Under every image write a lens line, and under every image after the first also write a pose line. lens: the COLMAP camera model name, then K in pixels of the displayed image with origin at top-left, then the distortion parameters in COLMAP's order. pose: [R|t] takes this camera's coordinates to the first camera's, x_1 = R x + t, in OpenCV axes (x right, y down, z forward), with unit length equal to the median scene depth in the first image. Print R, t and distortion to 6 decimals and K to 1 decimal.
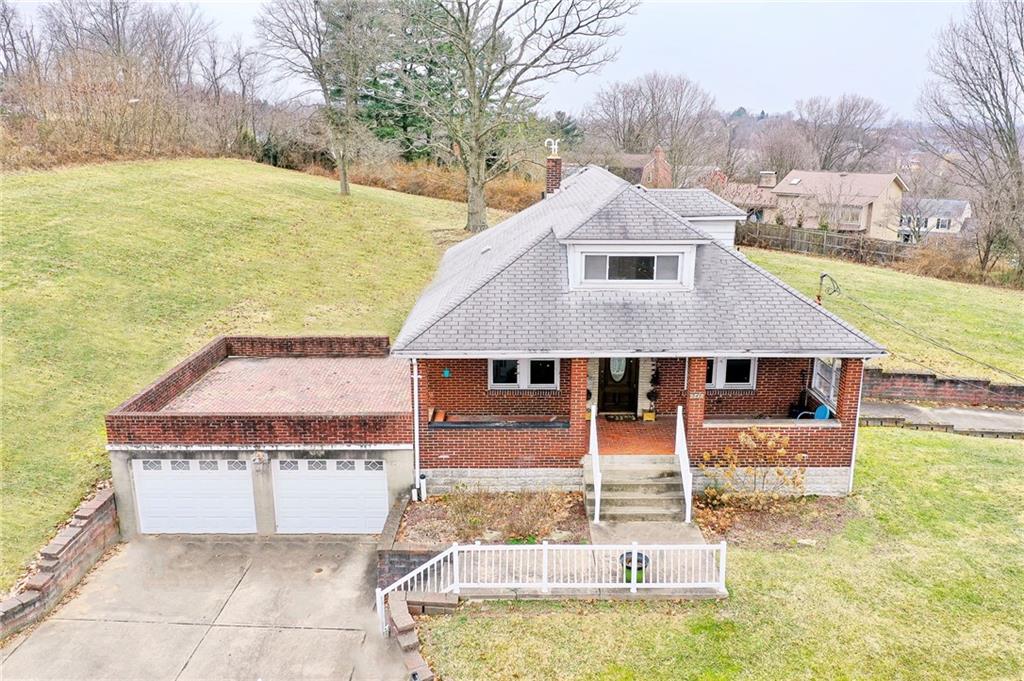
lens RADIAL K [[809.1, 0, 513.8], [0, 809.1, 340.3], [0, 0, 1]] dist [0.001942, 0.000424]
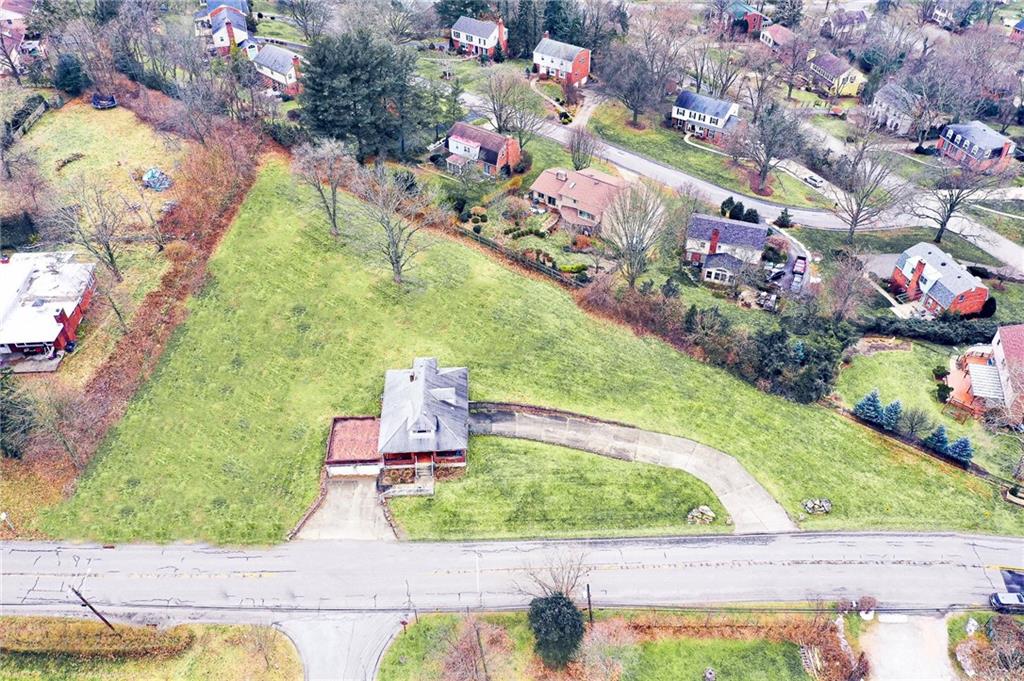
lens RADIAL K [[809.1, 0, 511.6], [0, 809.1, 340.8], [0, 0, 1]] dist [0.001942, 0.000424]
pose [[0.999063, -0.027656, 0.033298, 0.588894], [0.009966, 0.895569, 0.444810, -3.059568], [-0.042123, -0.444062, 0.895006, -3.583671]]
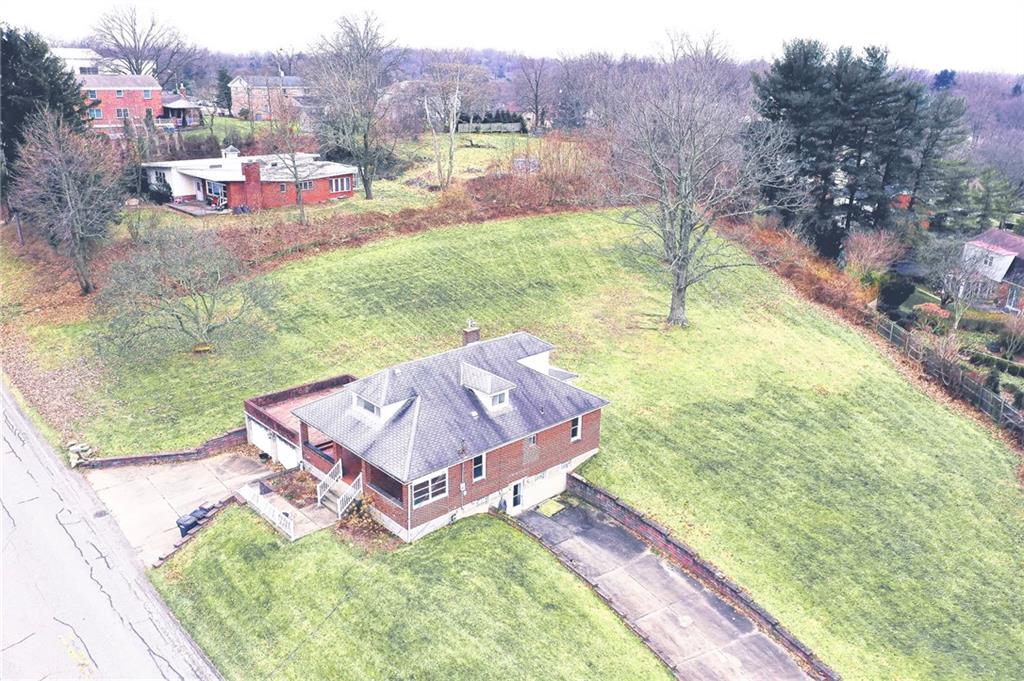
lens RADIAL K [[809.1, 0, 511.4], [0, 809.1, 339.5], [0, 0, 1]] dist [0.001942, 0.000424]
pose [[0.675419, 0.250801, -0.693476, 1.995789], [-0.206681, 0.967081, 0.148453, -0.712801], [0.707879, 0.043060, 0.705020, -0.316320]]
